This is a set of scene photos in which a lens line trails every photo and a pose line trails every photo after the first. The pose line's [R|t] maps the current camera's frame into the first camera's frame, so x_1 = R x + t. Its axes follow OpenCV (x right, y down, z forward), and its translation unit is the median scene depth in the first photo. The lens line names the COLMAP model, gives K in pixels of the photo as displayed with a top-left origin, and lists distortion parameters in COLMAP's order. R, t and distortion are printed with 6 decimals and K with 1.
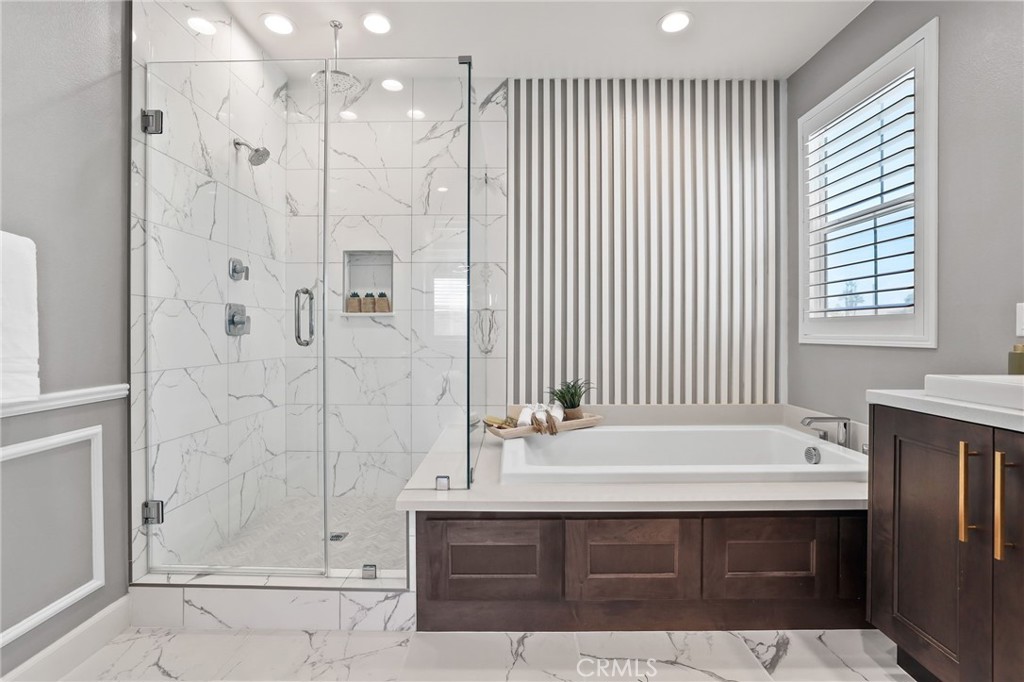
lens RADIAL K [[464.6, 0, 508.6], [0, 464.6, 333.7], [0, 0, 1]] dist [-0.045896, 0.019540]
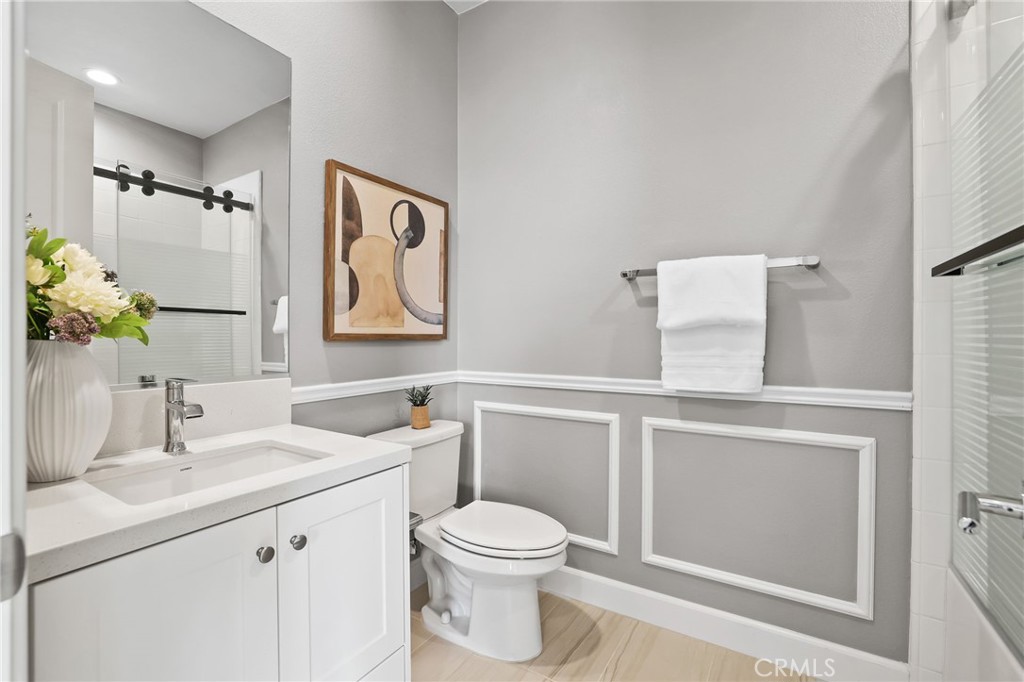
lens RADIAL K [[450.6, 0, 509.1], [0, 450.6, 336.9], [0, 0, 1]] dist [-0.046368, 0.016424]
pose [[-0.512054, 0.002362, -0.858950, 0.183910], [-0.006091, 0.999961, 0.006380, 0.004353], [0.858931, 0.008499, -0.512020, 0.788370]]
